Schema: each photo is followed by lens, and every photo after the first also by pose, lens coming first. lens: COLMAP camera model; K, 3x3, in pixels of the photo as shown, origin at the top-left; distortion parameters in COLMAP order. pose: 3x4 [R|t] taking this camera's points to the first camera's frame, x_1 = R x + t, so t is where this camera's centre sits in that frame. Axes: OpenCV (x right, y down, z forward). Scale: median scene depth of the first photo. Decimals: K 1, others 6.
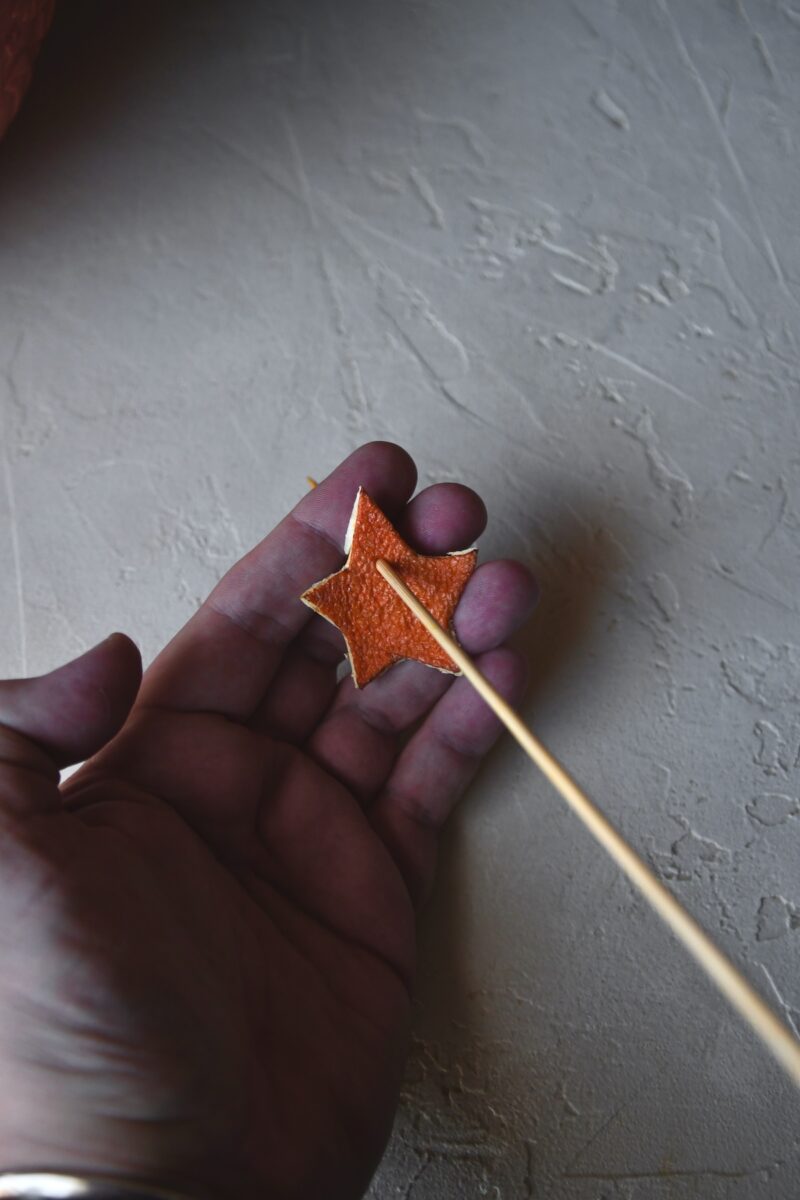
lens RADIAL K [[1379.2, 0, 400.0], [0, 1379.2, 600.0], [0, 0, 1]] dist [-0.004749, 0.175992]
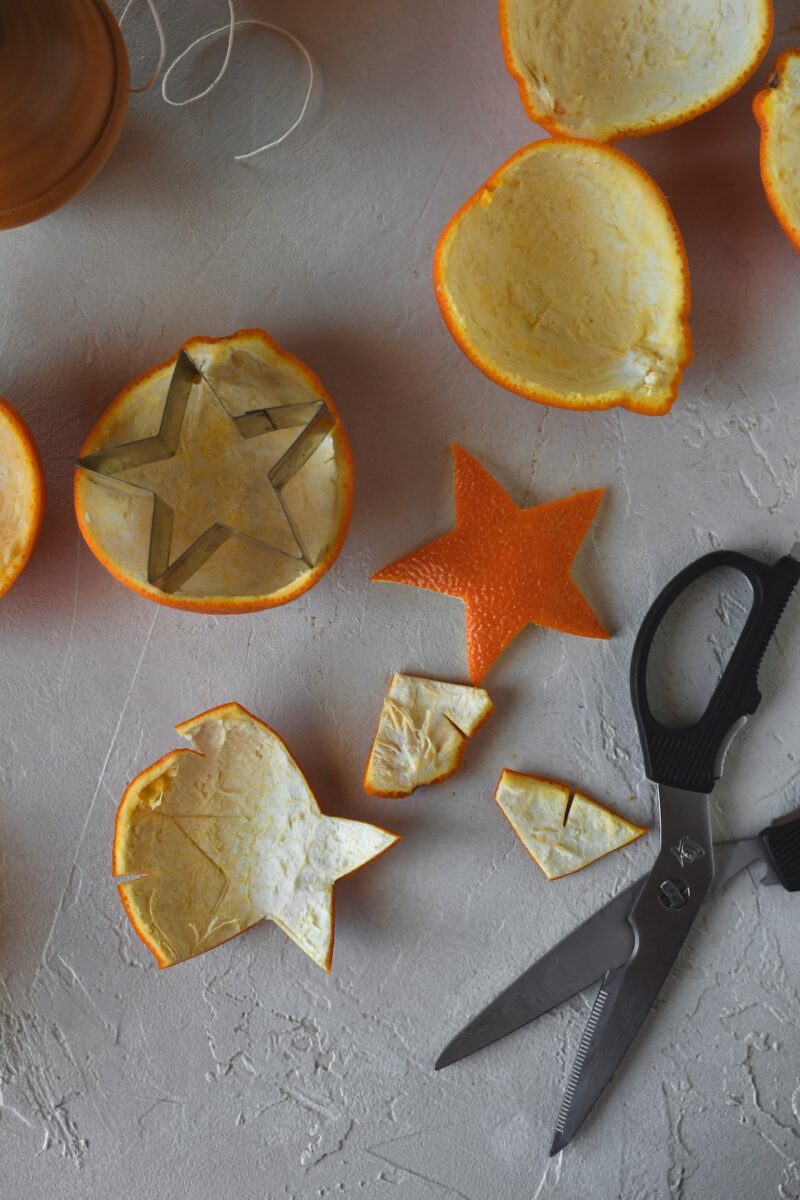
lens RADIAL K [[1844.6, 0, 400.0], [0, 1844.6, 600.0], [0, 0, 1]] dist [-0.206683, 0.173884]
pose [[0.890945, 0.452567, 0.037407, -0.155285], [-0.430323, 0.815095, 0.387869, -0.690154], [0.145046, -0.361667, 0.920955, -0.447405]]
